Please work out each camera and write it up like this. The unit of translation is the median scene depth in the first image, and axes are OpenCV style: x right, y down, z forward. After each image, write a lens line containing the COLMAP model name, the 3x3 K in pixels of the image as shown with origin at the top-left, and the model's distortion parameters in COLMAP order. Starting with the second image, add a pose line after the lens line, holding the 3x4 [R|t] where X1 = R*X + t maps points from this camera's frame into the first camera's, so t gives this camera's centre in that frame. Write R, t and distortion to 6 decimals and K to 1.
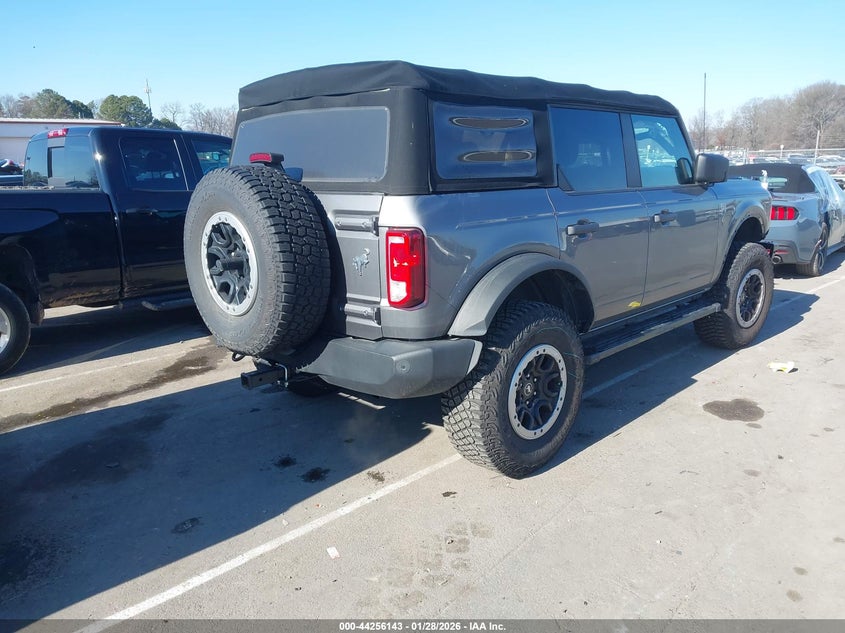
lens RADIAL K [[705.8, 0, 422.5], [0, 705.8, 316.5], [0, 0, 1]] dist [-0.002410, -0.002028]
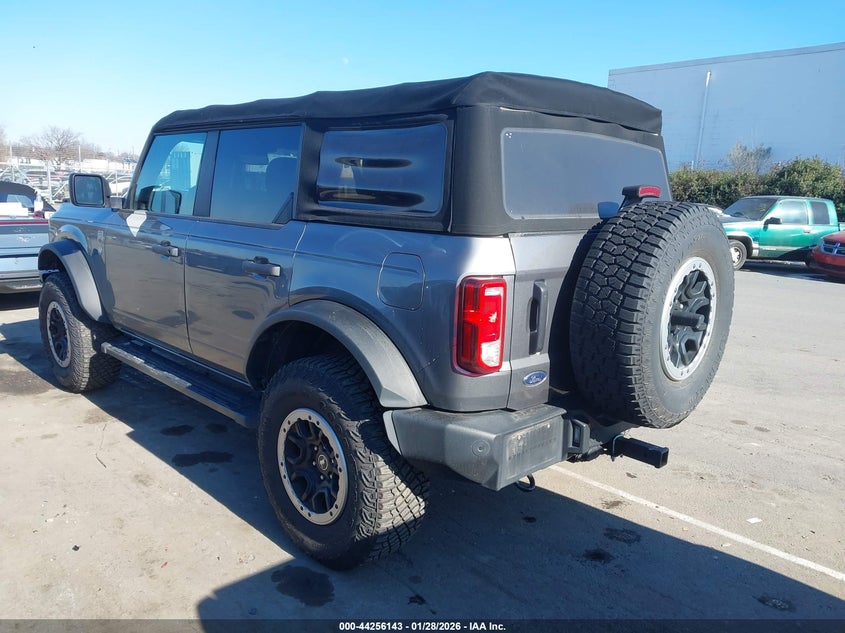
lens RADIAL K [[705.8, 0, 422.5], [0, 705.8, 316.5], [0, 0, 1]] dist [-0.002410, -0.002028]
pose [[-0.049527, -0.165043, 0.985042, -1.071050], [0.177980, 0.969009, 0.171305, -0.274063], [-0.982787, 0.183802, -0.018618, 1.313792]]
